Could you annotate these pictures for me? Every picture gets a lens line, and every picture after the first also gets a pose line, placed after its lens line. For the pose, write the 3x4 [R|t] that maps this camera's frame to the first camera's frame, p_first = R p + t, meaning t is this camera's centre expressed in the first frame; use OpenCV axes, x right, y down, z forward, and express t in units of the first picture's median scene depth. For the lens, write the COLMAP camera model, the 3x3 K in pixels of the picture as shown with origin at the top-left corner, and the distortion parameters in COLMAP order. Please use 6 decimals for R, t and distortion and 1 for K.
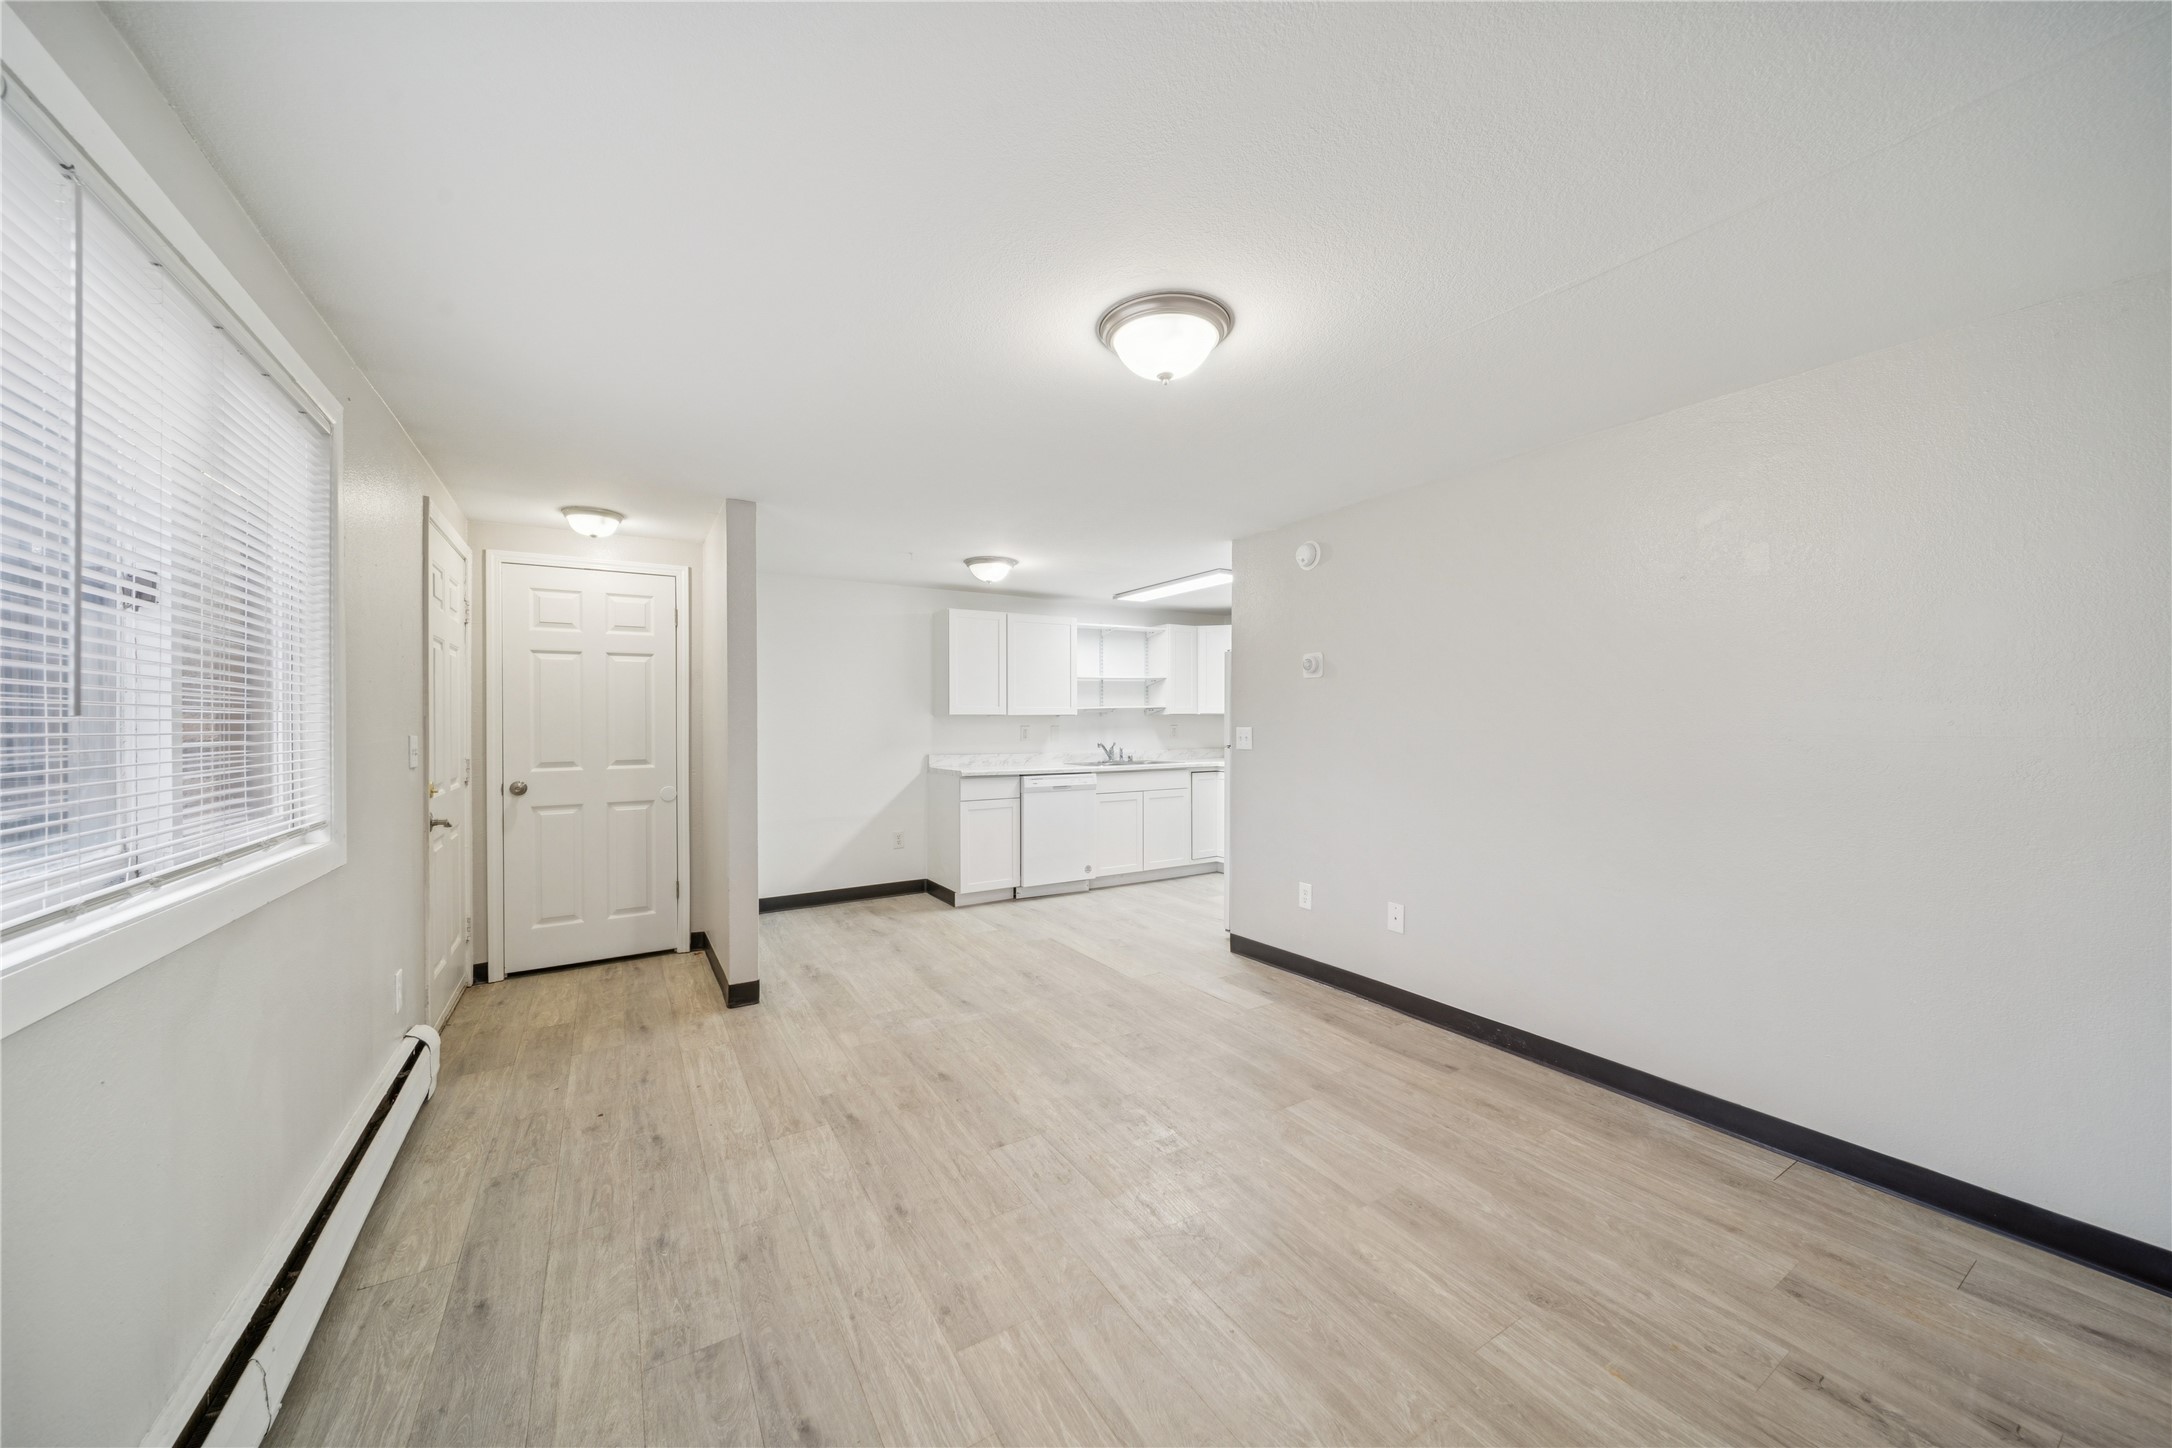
lens RADIAL K [[768.7, 0, 1081.5], [0, 768.7, 721.1], [0, 0, 1]] dist [0.000147, -0.000141]
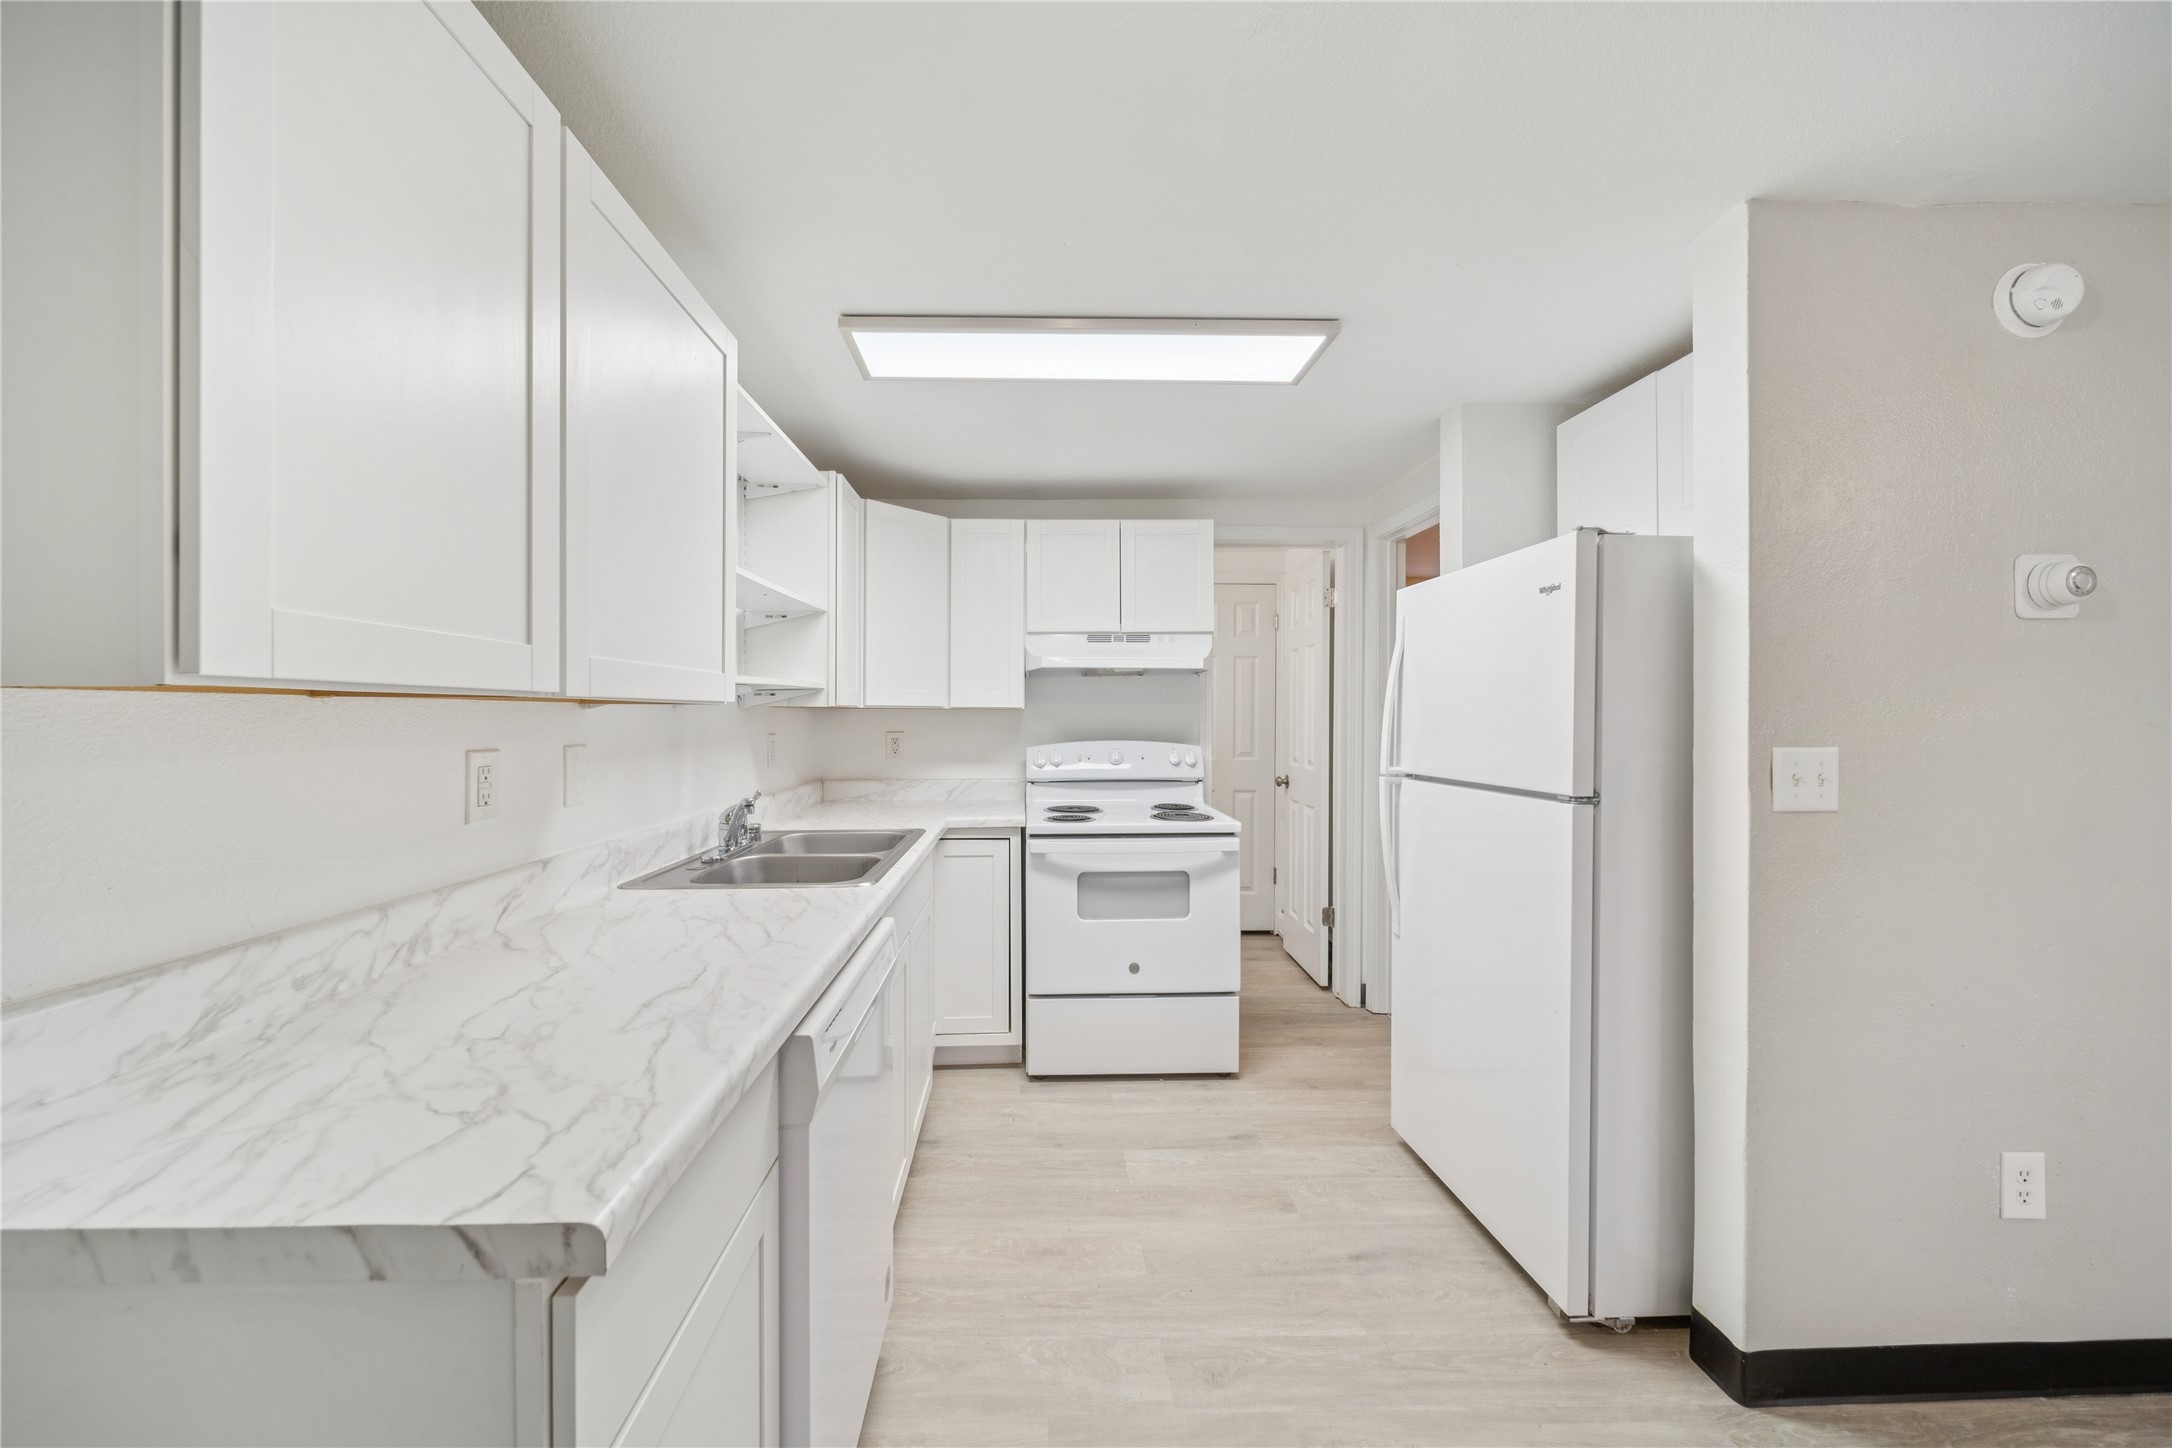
lens RADIAL K [[786.4, 0, 1040.8], [0, 786.4, 721.2], [0, 0, 1]] dist [-0.000732, -0.000373]
pose [[0.510116, 0.000158, 0.860106, -0.355372], [-0.003643, 0.999991, 0.001976, -0.004889], [-0.860098, -0.004142, 0.510112, 1.462601]]
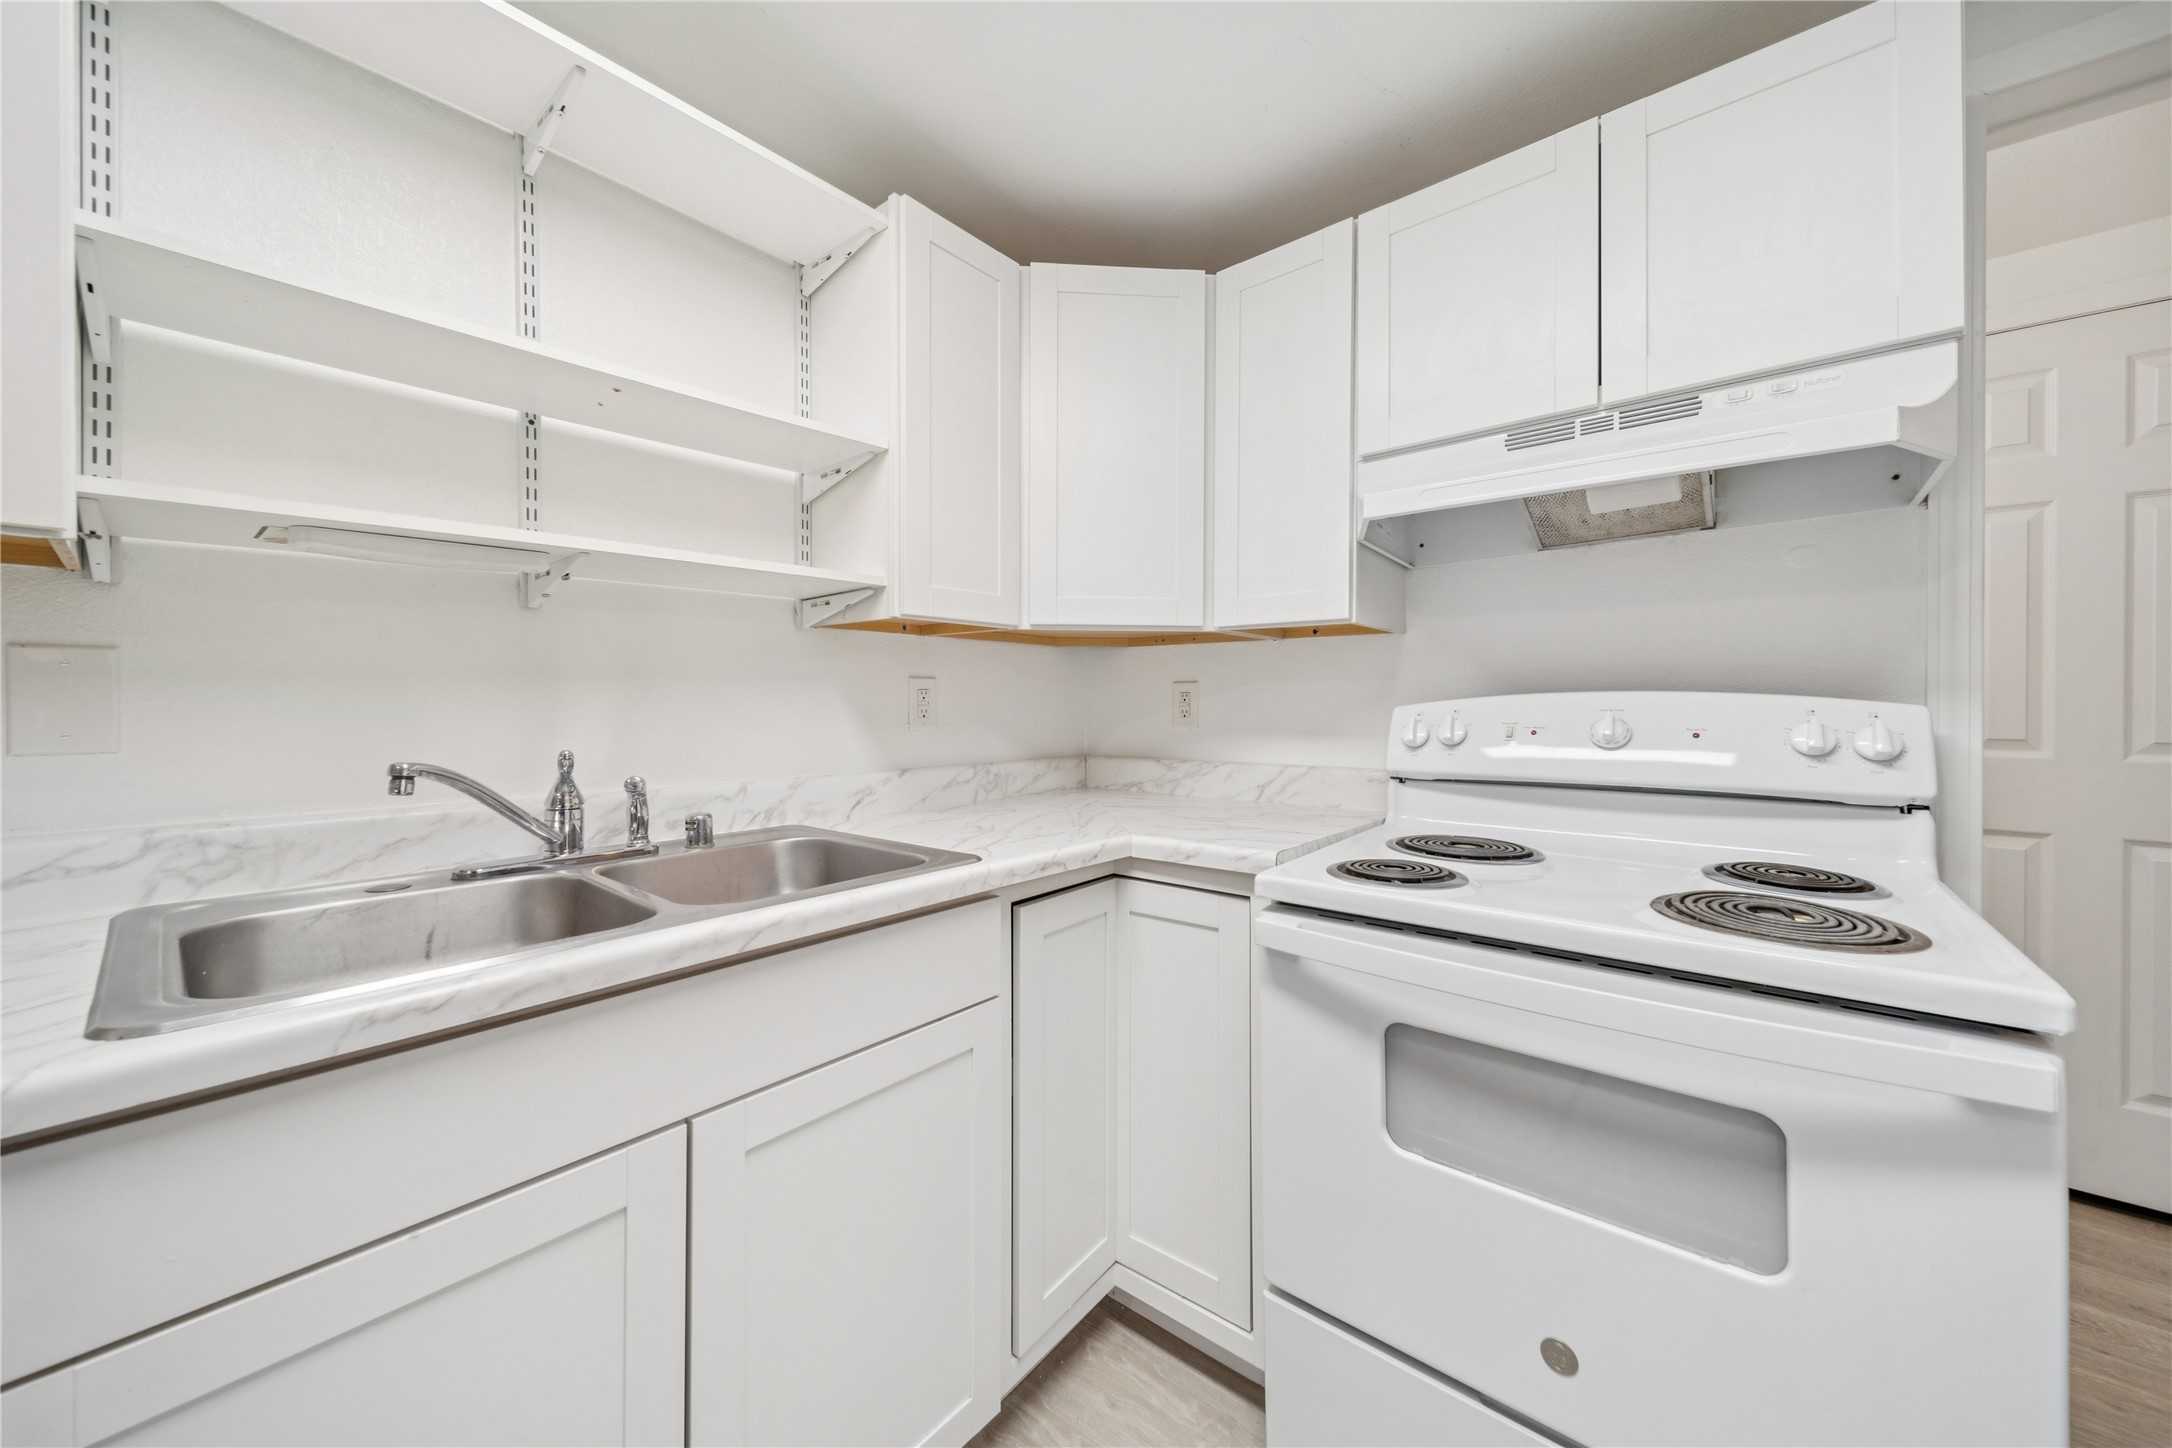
lens RADIAL K [[776.3, 0, 1076.7], [0, 776.3, 704.3], [0, 0, 1]] dist [0.012155, -0.000063]
pose [[0.948979, 0.005704, 0.315287, 0.191251], [-0.006314, 0.999980, 0.000914, 0.032019], [-0.315275, -0.002858, 0.948996, 1.600890]]
